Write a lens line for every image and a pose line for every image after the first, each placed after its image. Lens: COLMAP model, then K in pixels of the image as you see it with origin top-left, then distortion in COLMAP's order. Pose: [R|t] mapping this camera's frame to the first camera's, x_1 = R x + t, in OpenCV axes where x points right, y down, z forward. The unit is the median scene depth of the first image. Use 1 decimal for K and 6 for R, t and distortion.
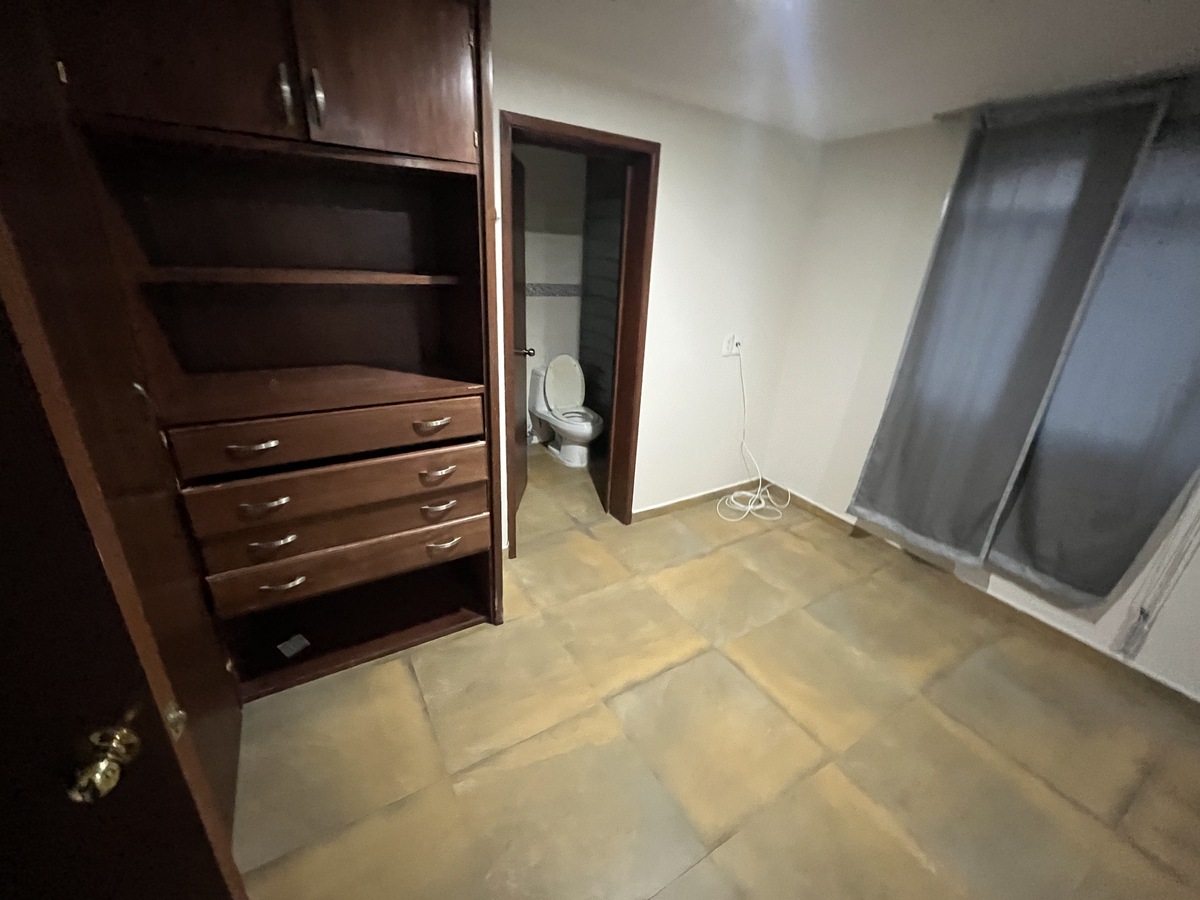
lens RADIAL K [[491.2, 0, 600.0], [0, 491.2, 450.0], [0, 0, 1]] dist [-0.000773, 0.000159]
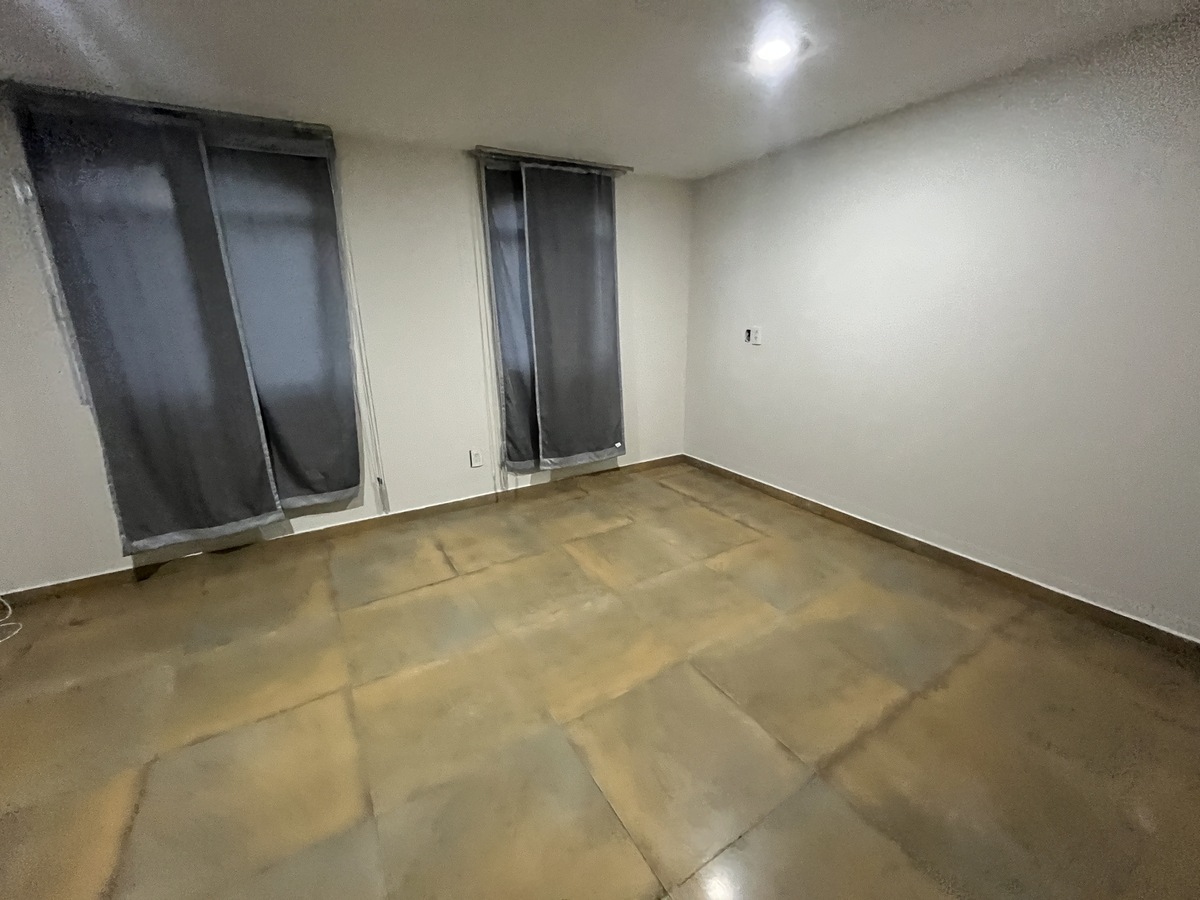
lens RADIAL K [[491.2, 0, 600.0], [0, 491.2, 450.0], [0, 0, 1]] dist [-0.000773, 0.000159]
pose [[-0.021327, -0.324787, 0.945547, -0.289795], [0.388255, 0.868843, 0.307197, 0.035285], [-0.921305, 0.373665, 0.107570, 0.126572]]
